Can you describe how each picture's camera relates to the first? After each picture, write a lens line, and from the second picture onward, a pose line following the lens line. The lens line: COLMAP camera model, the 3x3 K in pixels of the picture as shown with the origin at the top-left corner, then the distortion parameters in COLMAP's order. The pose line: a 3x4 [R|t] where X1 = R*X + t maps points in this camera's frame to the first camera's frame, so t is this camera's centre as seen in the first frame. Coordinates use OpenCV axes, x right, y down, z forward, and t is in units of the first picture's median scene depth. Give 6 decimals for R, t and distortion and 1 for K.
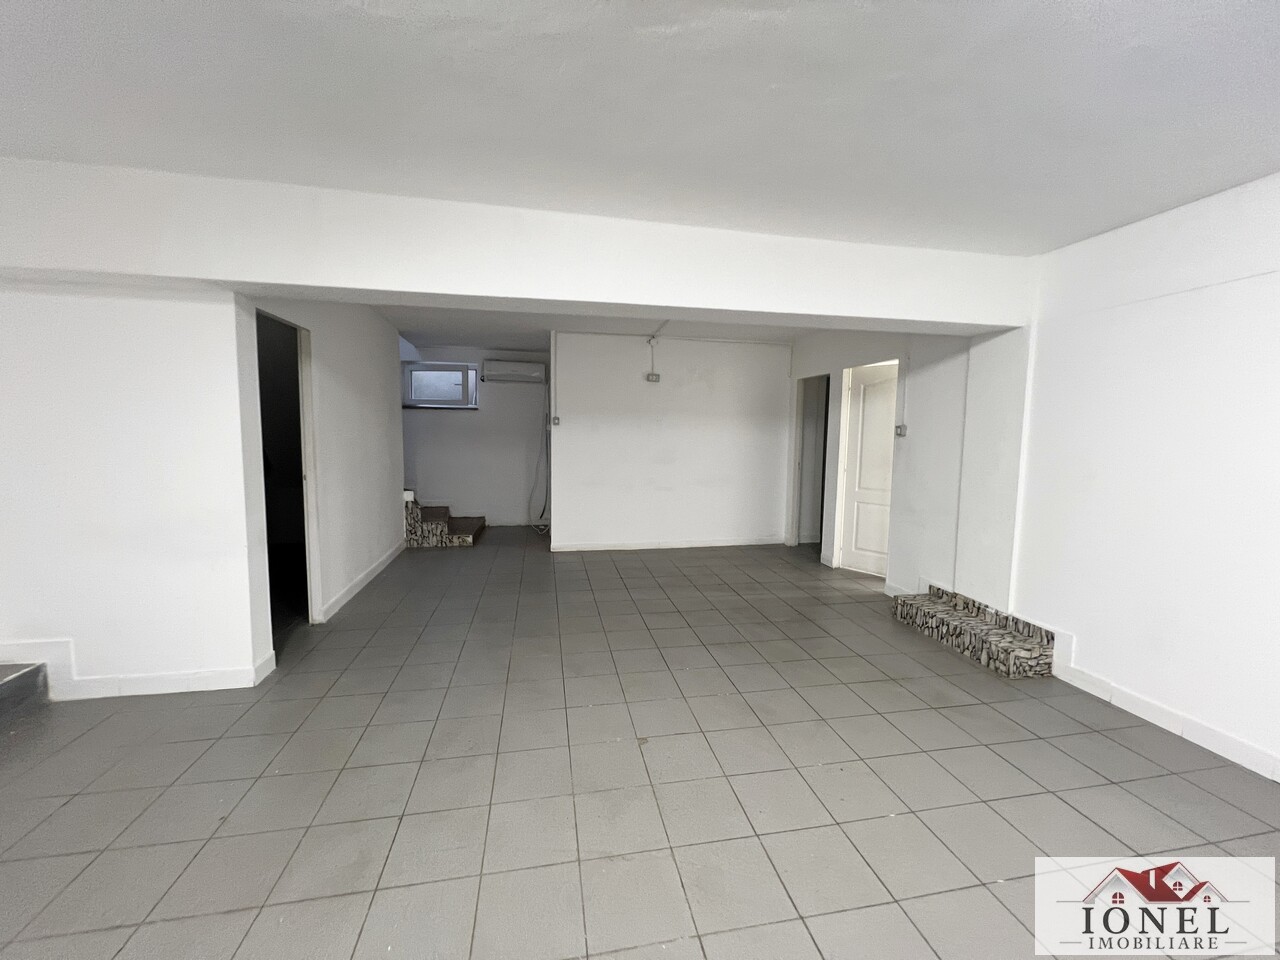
lens RADIAL K [[508.5, 0, 637.0], [0, 508.5, 478.9], [0, 0, 1]] dist [-0.006396, 0.000549]
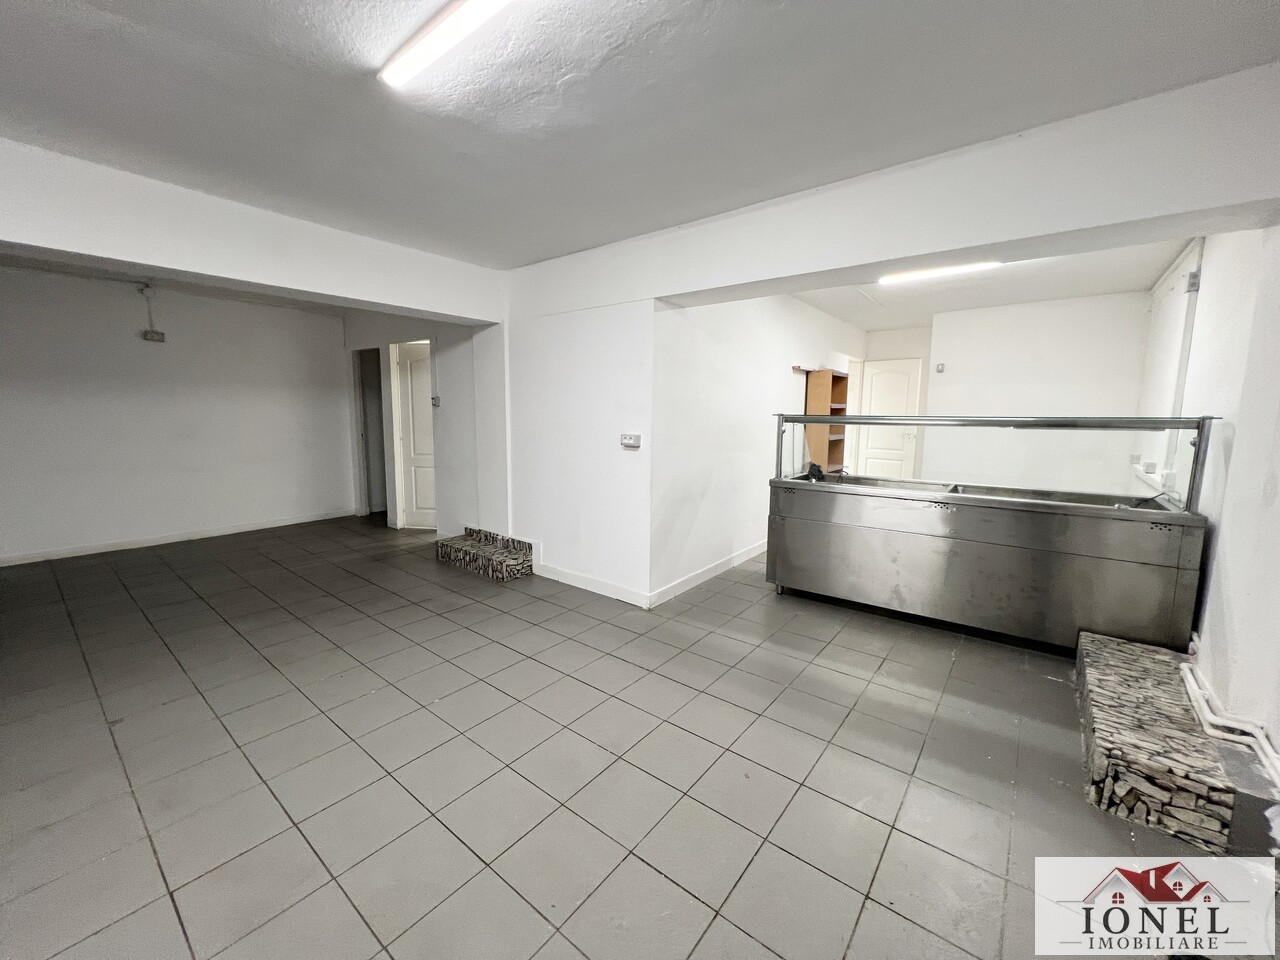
lens RADIAL K [[508.5, 0, 642.1], [0, 508.5, 476.6], [0, 0, 1]] dist [-0.006396, 0.000549]
pose [[0.750105, -0.087534, 0.655500, 0.111818], [0.057973, 0.996089, 0.066676, 0.031643], [-0.658773, -0.012013, 0.752246, -0.234416]]
